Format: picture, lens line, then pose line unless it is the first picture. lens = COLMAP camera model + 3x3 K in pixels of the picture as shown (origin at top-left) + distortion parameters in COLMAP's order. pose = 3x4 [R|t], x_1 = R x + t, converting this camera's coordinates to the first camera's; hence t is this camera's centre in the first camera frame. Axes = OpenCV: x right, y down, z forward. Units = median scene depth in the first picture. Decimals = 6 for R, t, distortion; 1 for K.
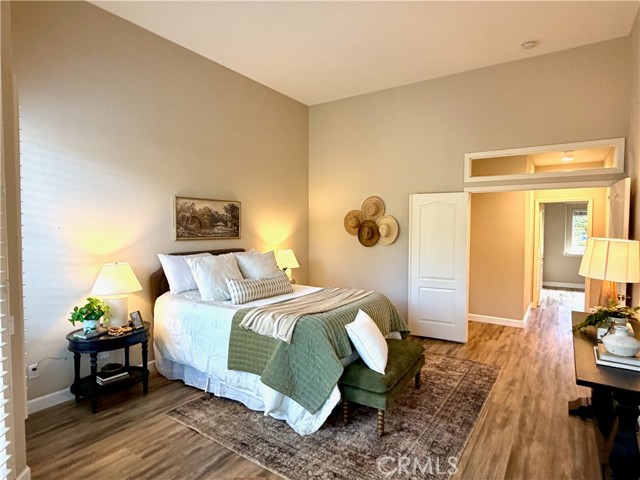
lens RADIAL K [[362.1, 0, 318.9], [0, 362.1, 241.0], [0, 0, 1]] dist [-0.002203, 0.000222]
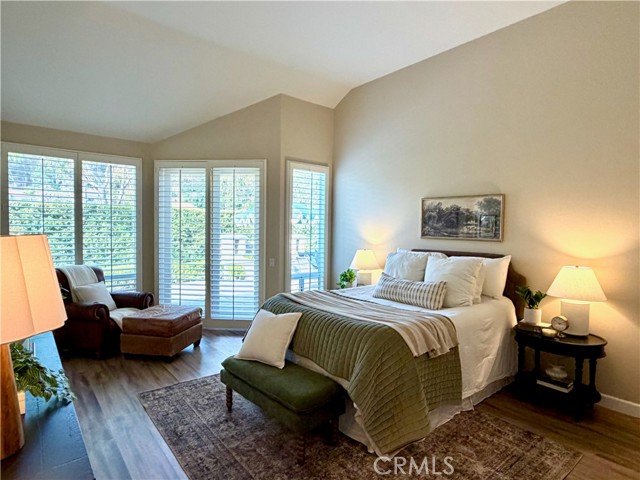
lens RADIAL K [[338.2, 0, 305.5], [0, 338.2, 239.1], [0, 0, 1]] dist [-0.001238, -0.000034]
pose [[-0.272278, 0.034156, -0.961612, 0.665077], [-0.053279, 0.997301, 0.050509, -0.029882], [0.960742, 0.064987, -0.269724, 0.895037]]
